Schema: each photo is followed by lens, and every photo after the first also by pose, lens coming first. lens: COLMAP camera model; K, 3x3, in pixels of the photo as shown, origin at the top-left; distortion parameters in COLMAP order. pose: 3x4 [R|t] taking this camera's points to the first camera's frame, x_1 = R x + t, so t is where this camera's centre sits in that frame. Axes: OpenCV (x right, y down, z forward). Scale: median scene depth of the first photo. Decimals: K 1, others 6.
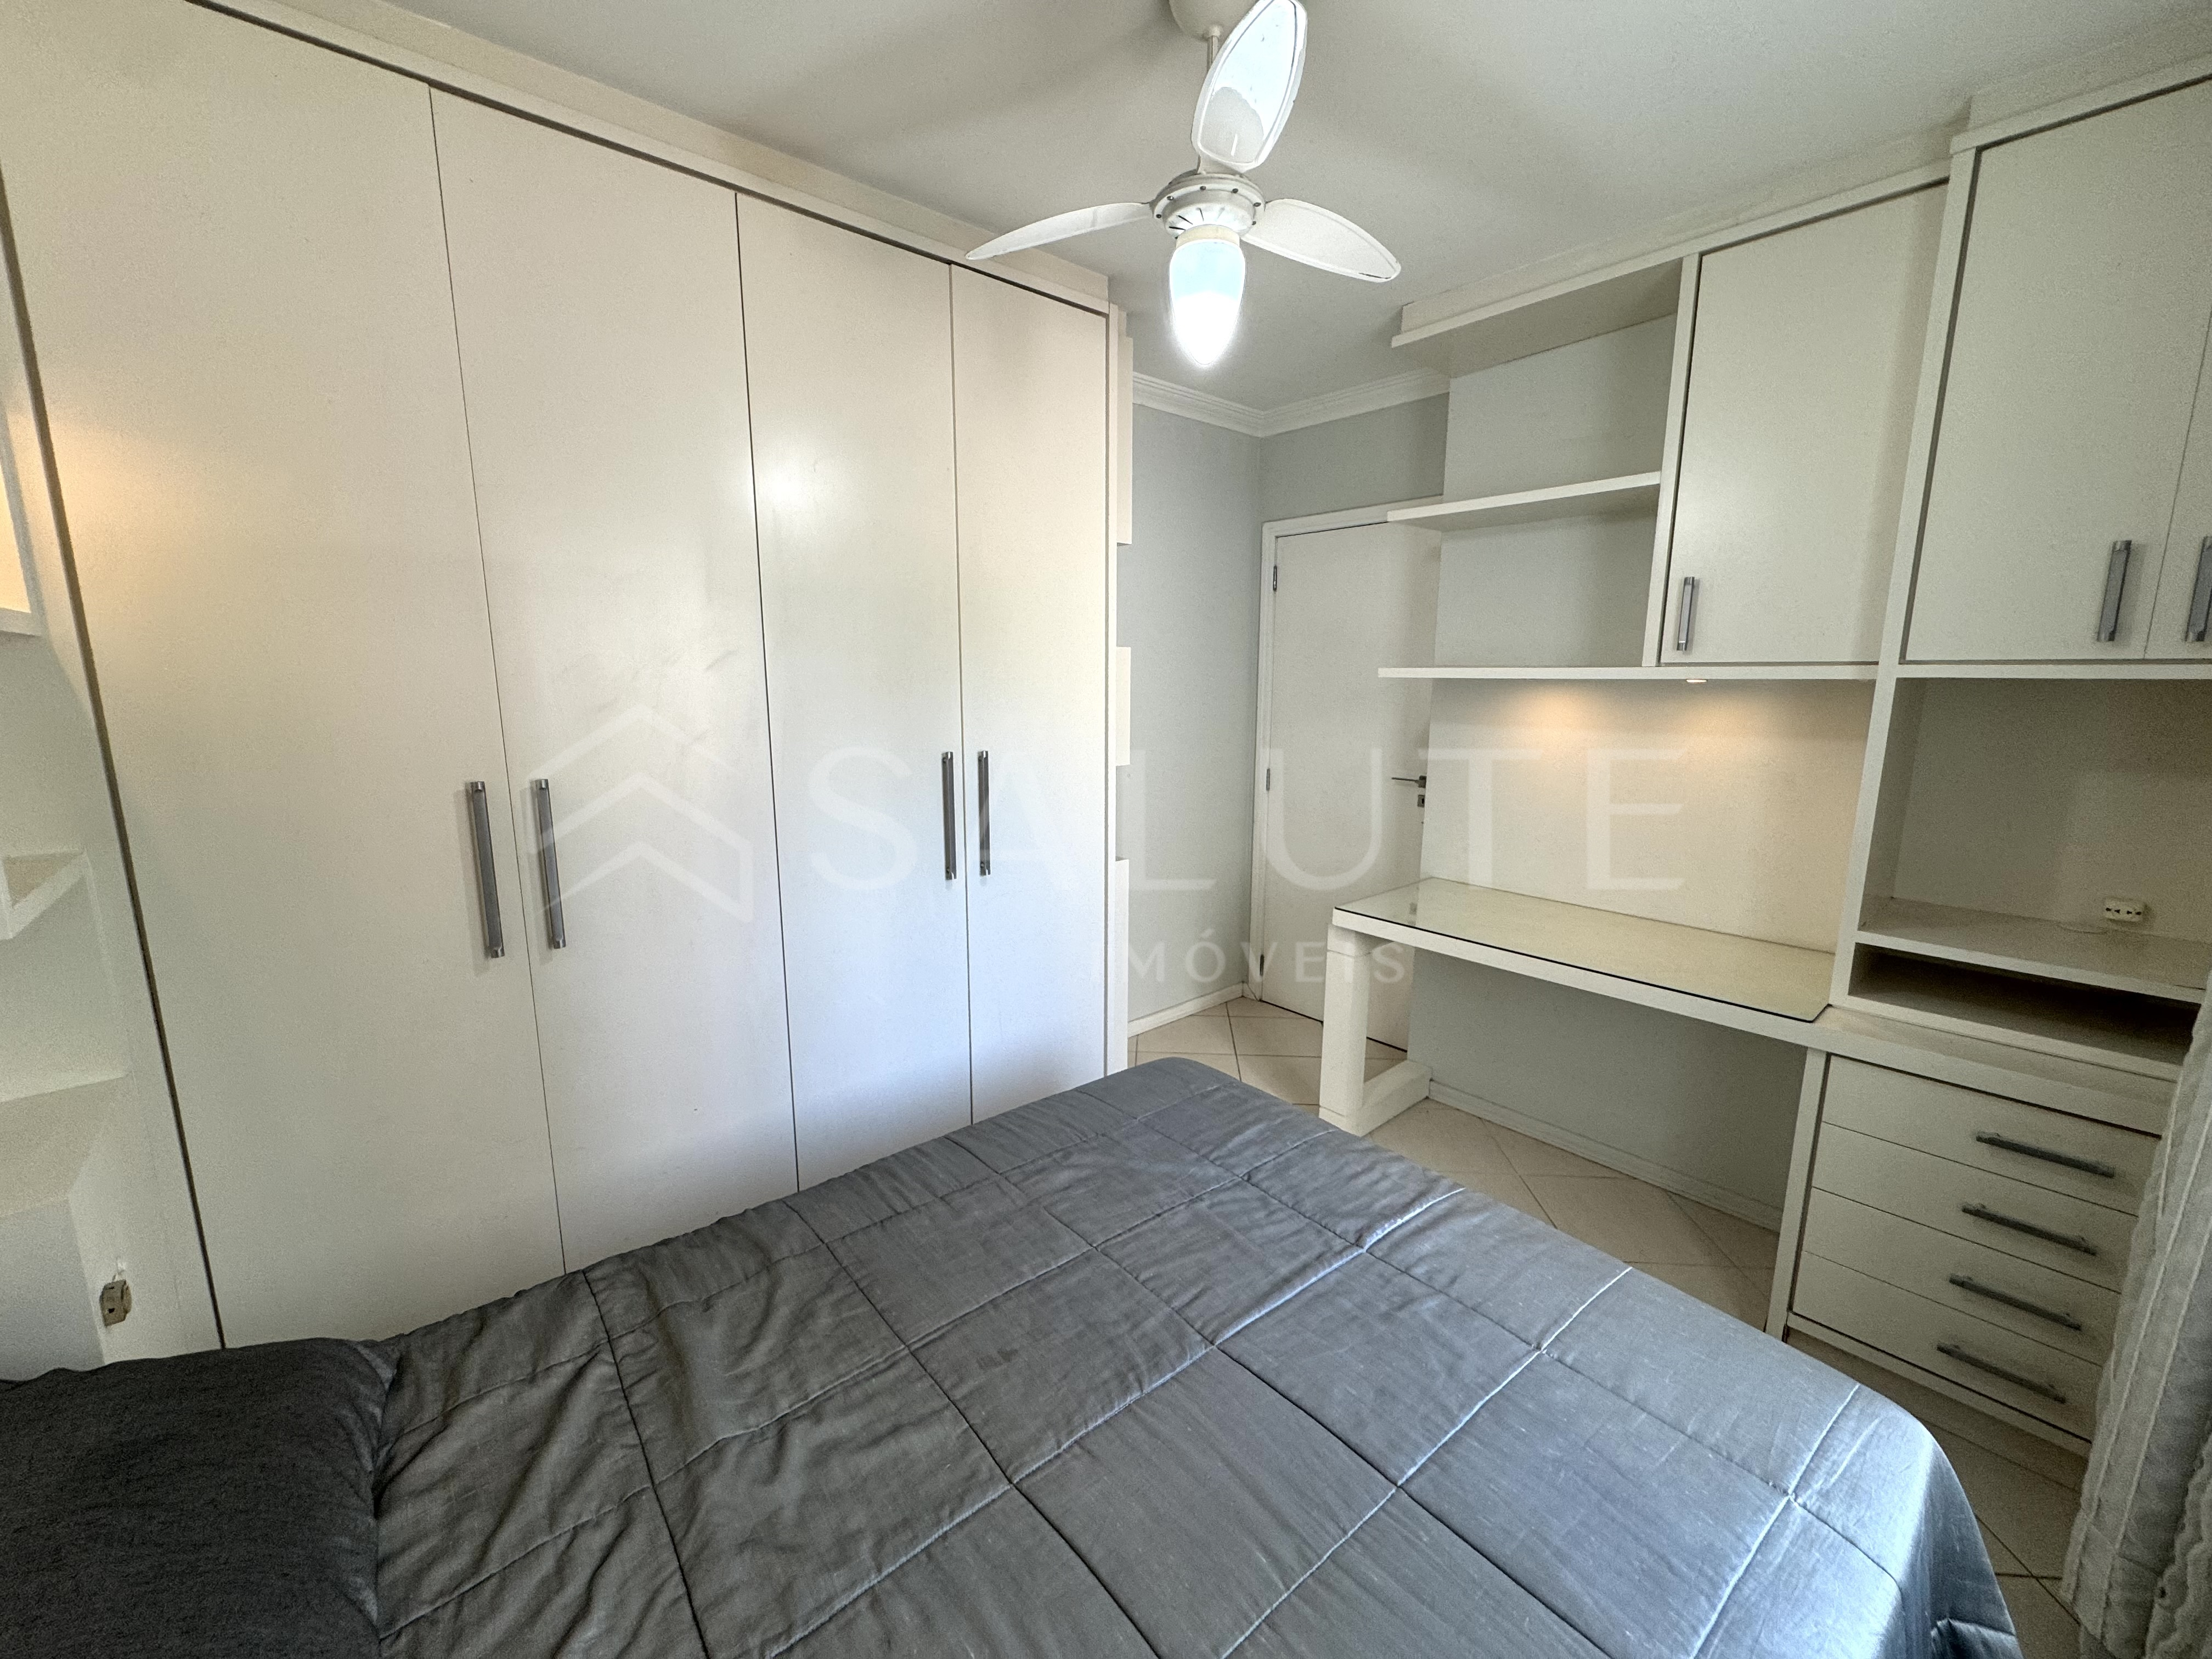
lens RADIAL K [[885.9, 0, 1102.8], [0, 885.9, 827.7], [0, 0, 1]] dist [-0.004002, 0.000055]
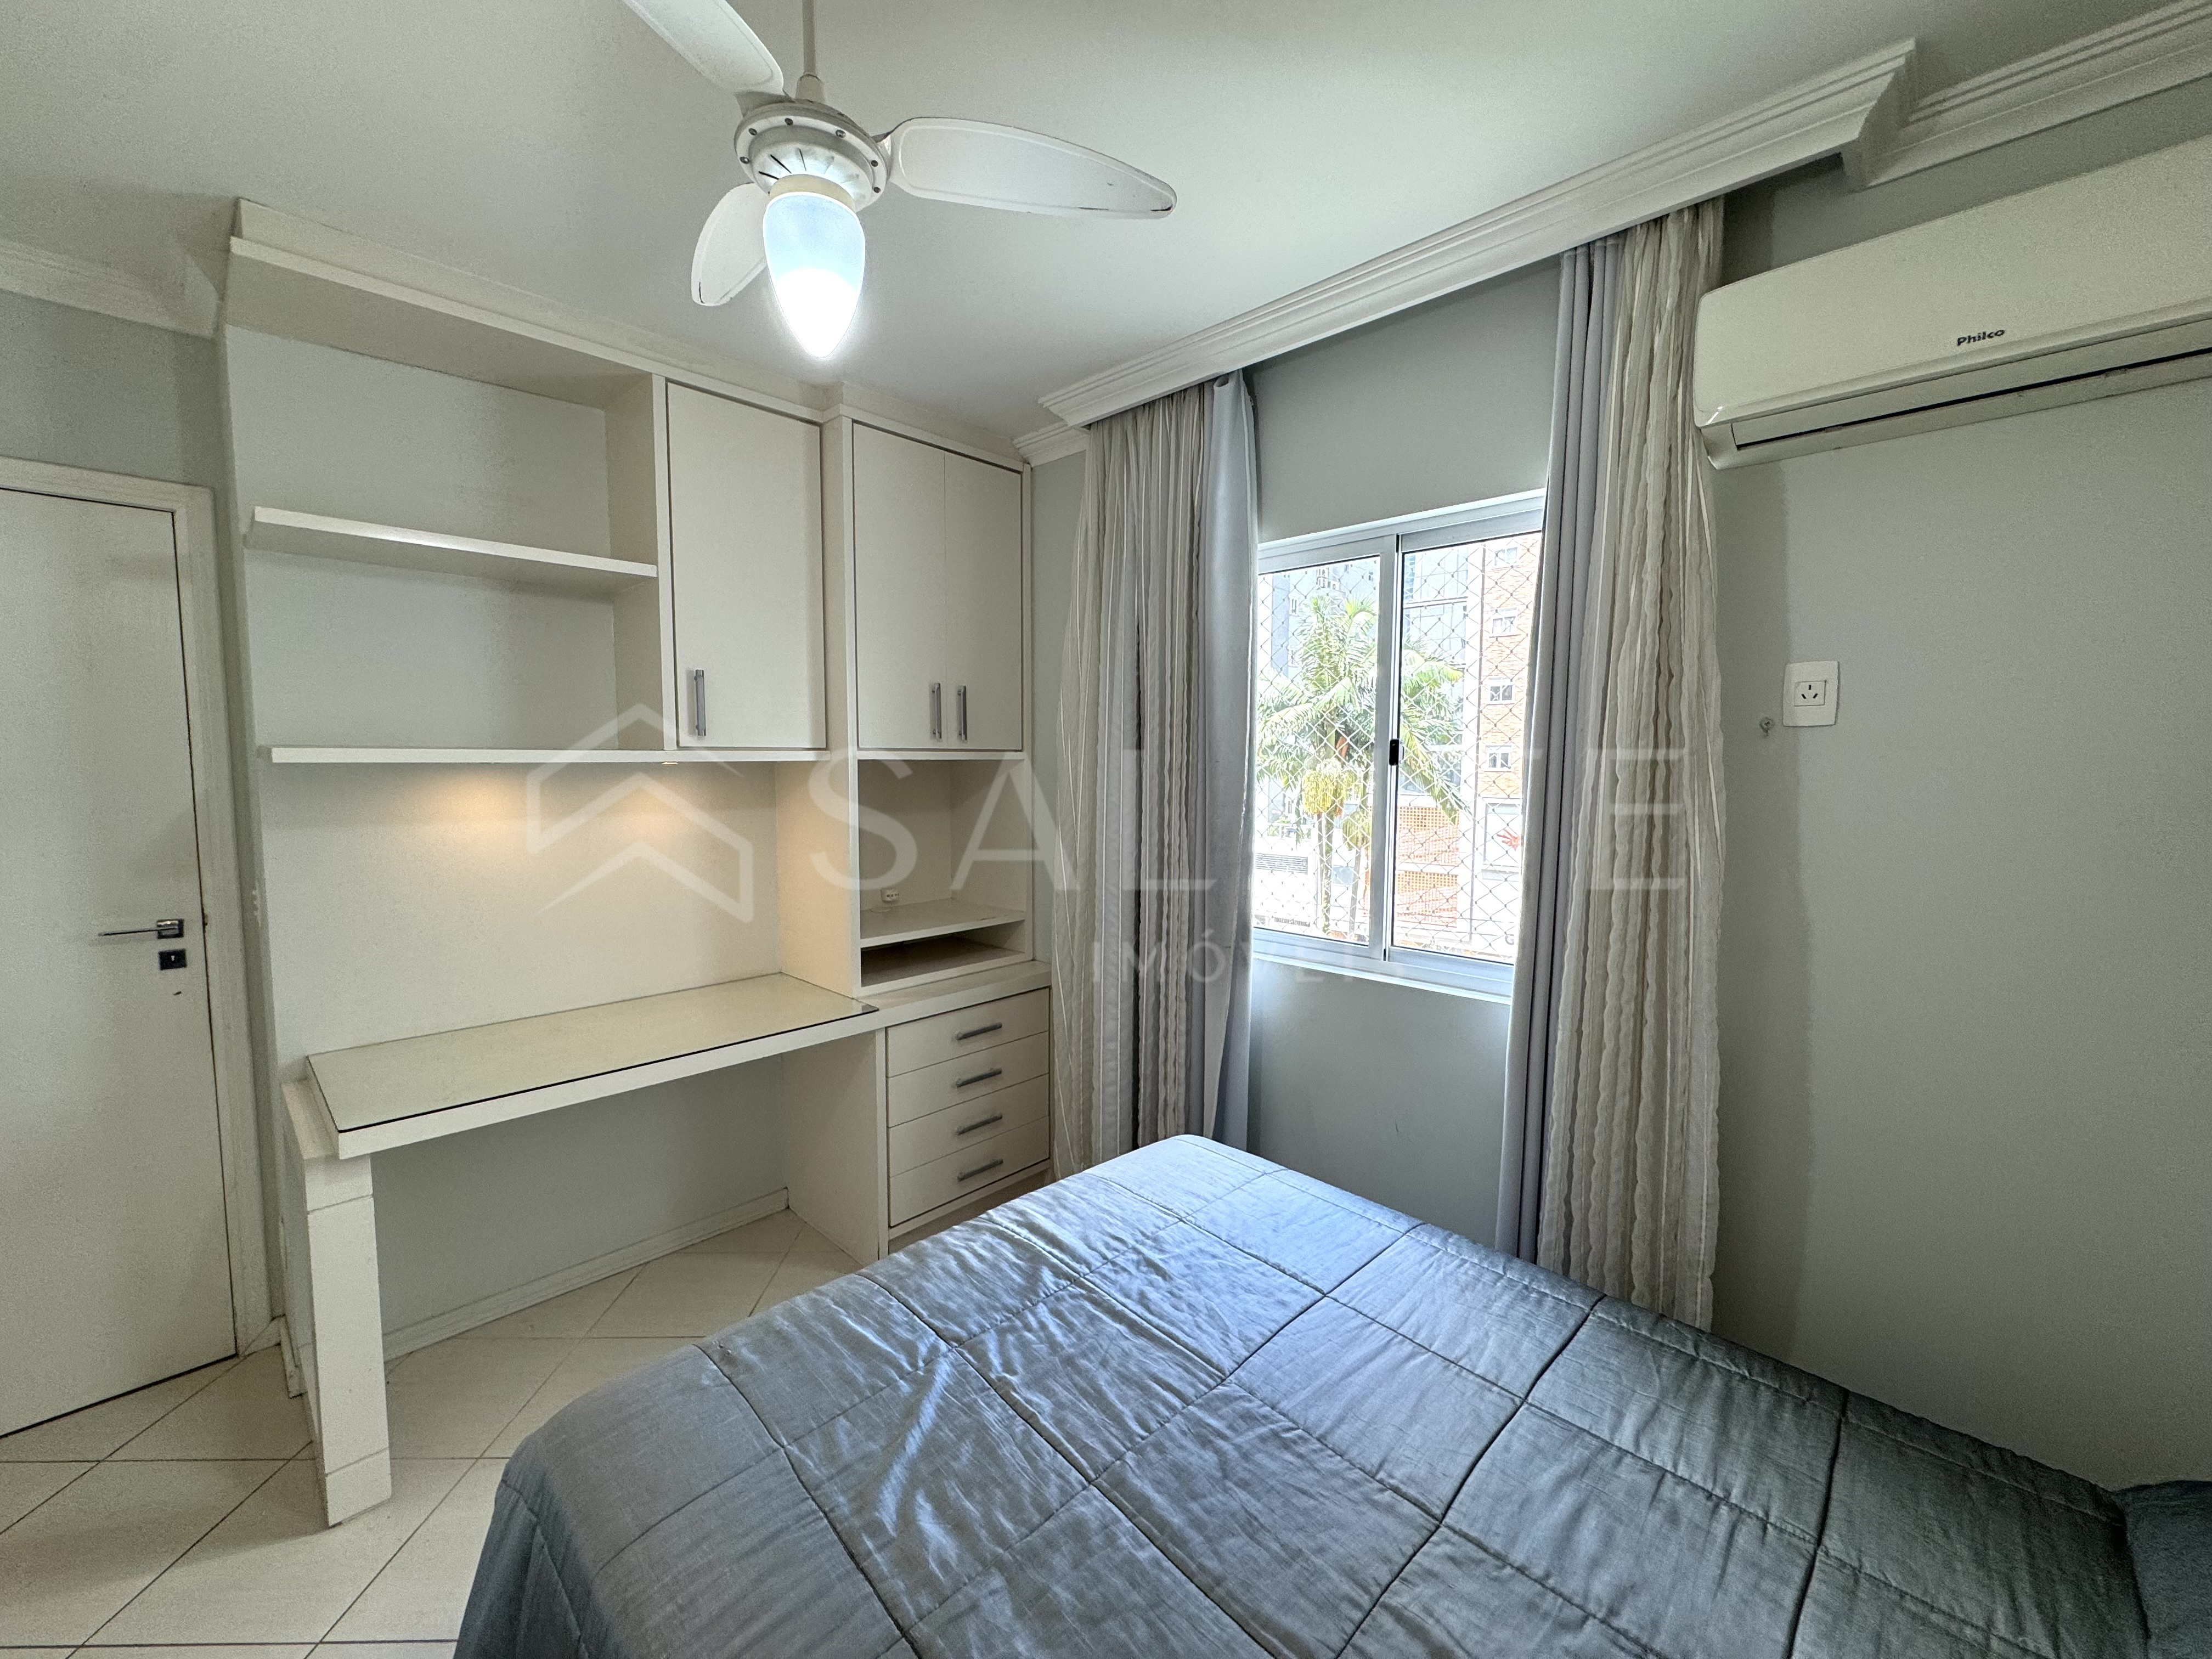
lens RADIAL K [[885.9, 0, 1102.5], [0, 885.9, 825.7], [0, 0, 1]] dist [-0.004002, 0.000055]
pose [[-0.094759, -0.078193, 0.992425, -0.617006], [0.170951, 0.980823, 0.093602, -0.138701], [-0.980712, 0.178525, -0.079575, 0.791030]]
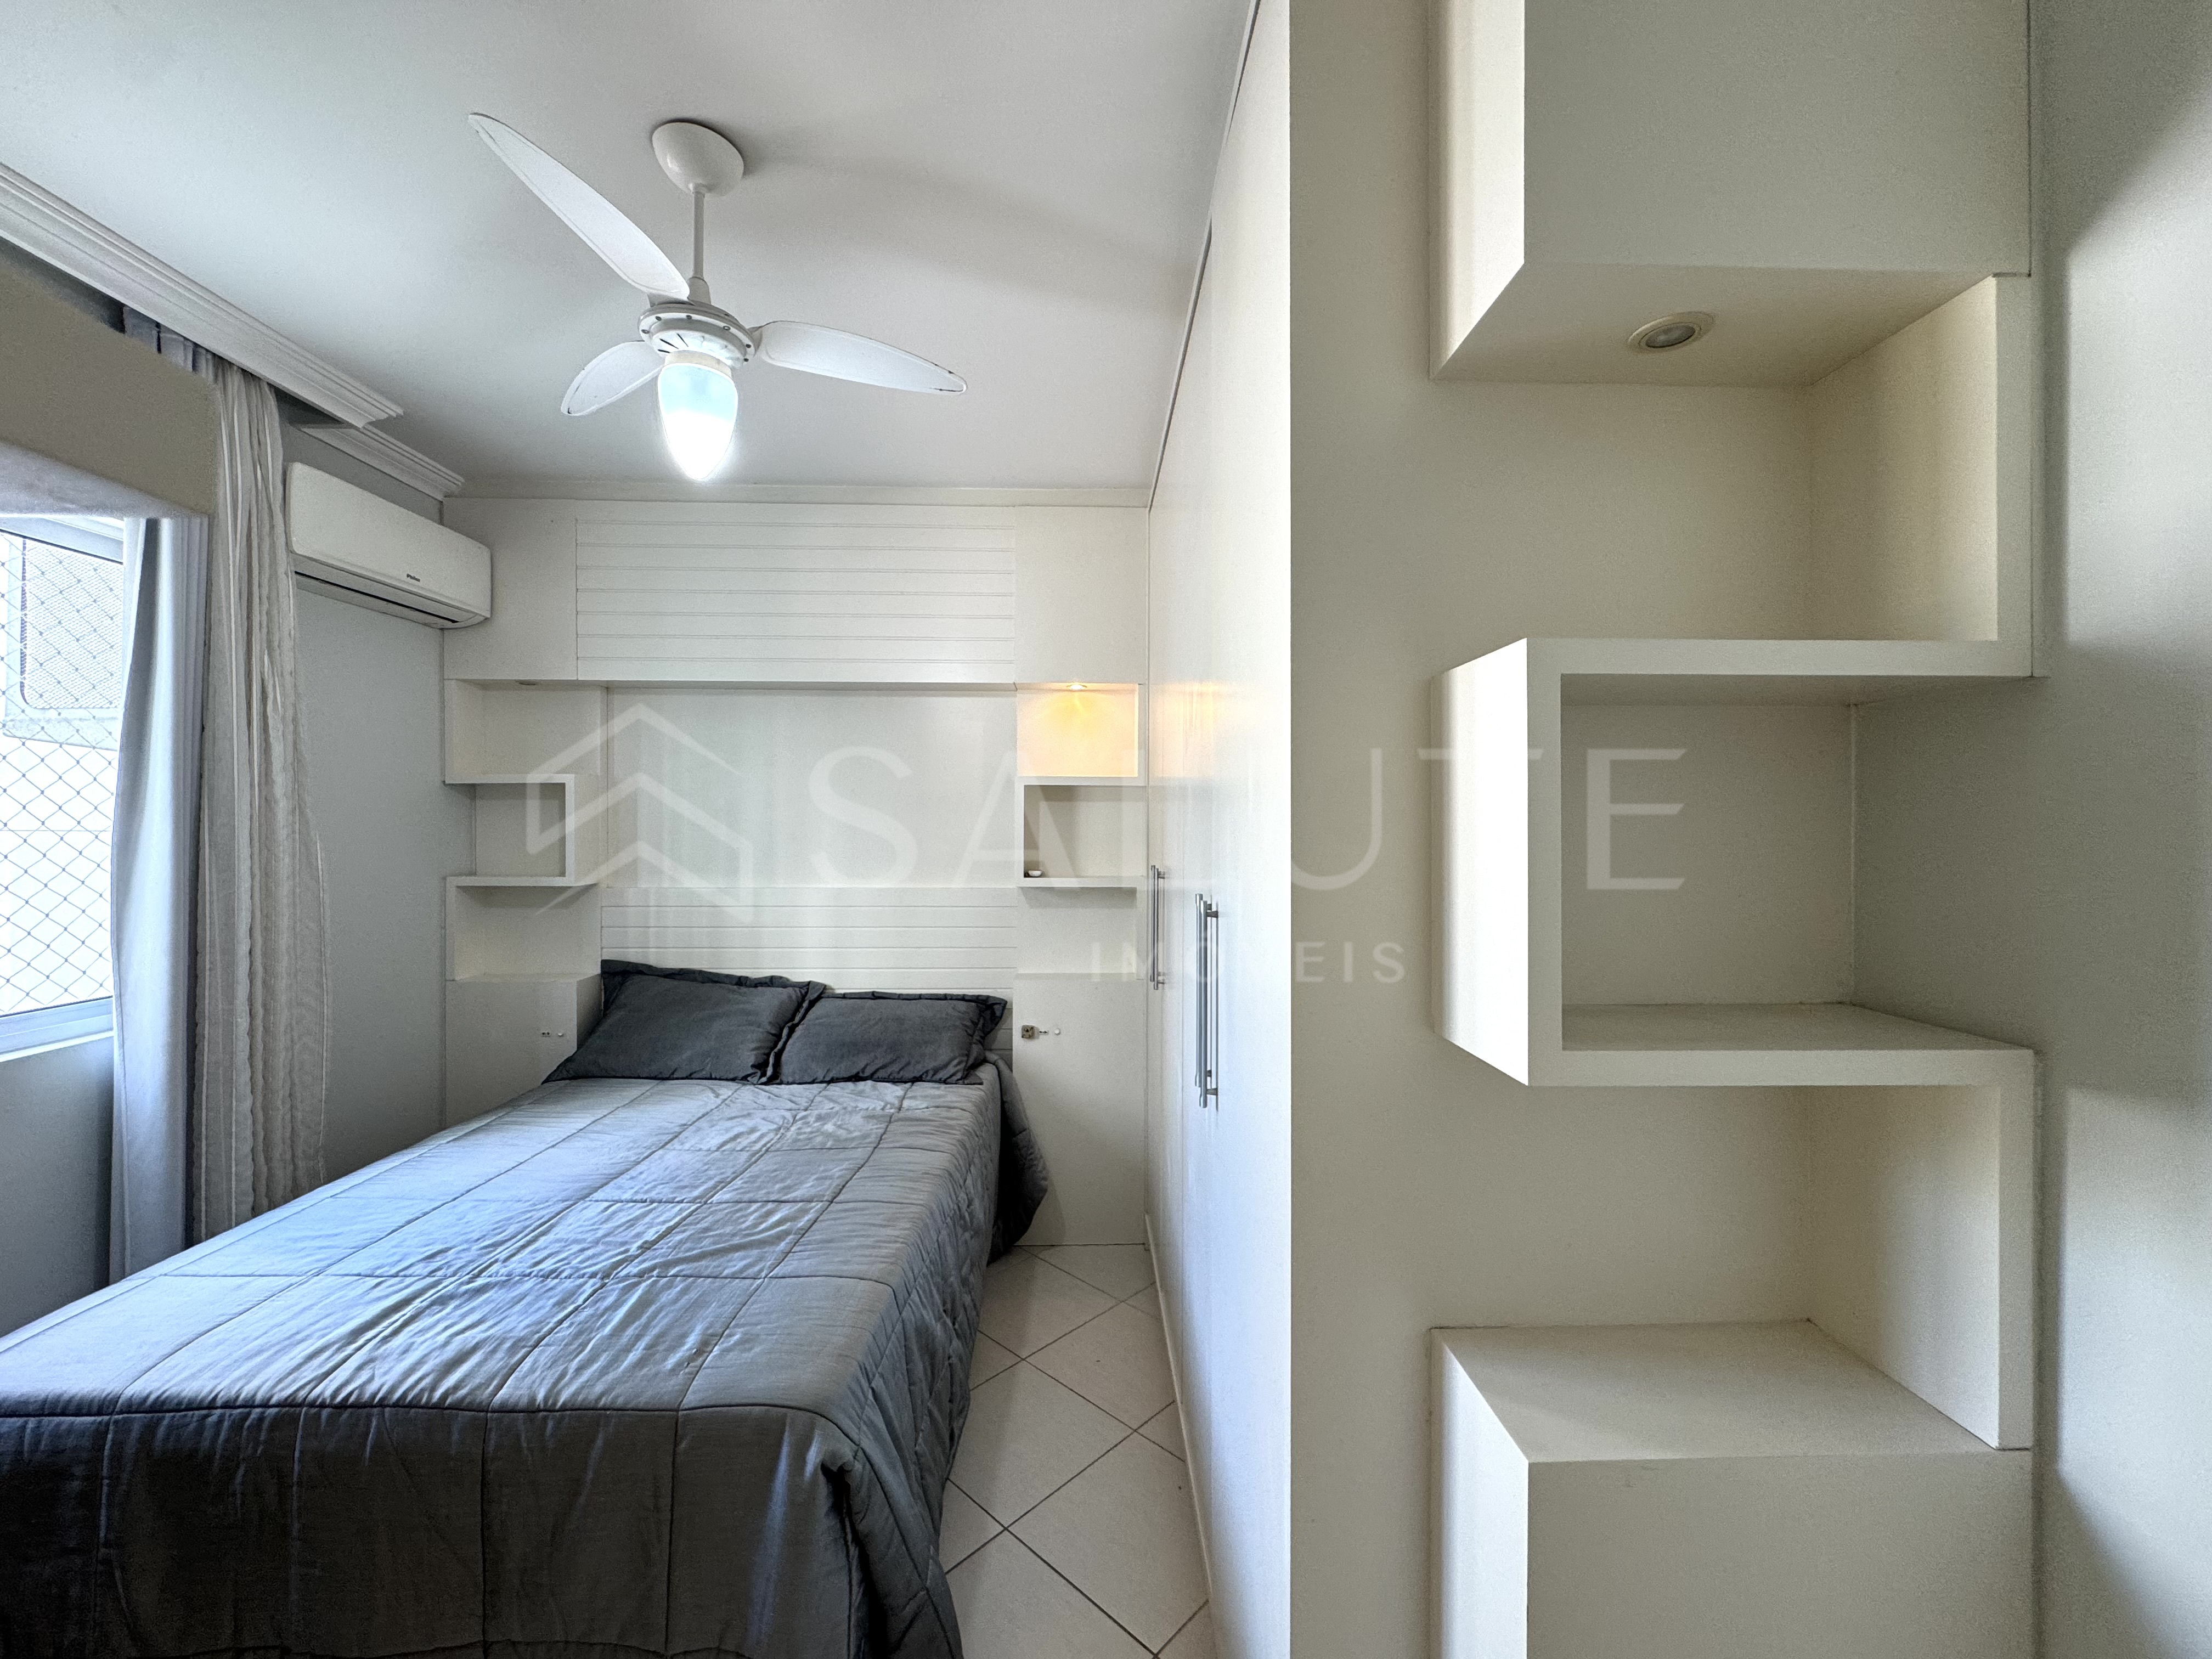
lens RADIAL K [[885.9, 0, 1109.2], [0, 885.9, 826.9], [0, 0, 1]] dist [-0.004002, 0.000055]
pose [[-0.626731, 0.000036, -0.779236, 0.545312], [-0.142834, 0.983052, 0.114925, -0.279542], [0.766033, 0.183328, -0.616104, 1.833280]]
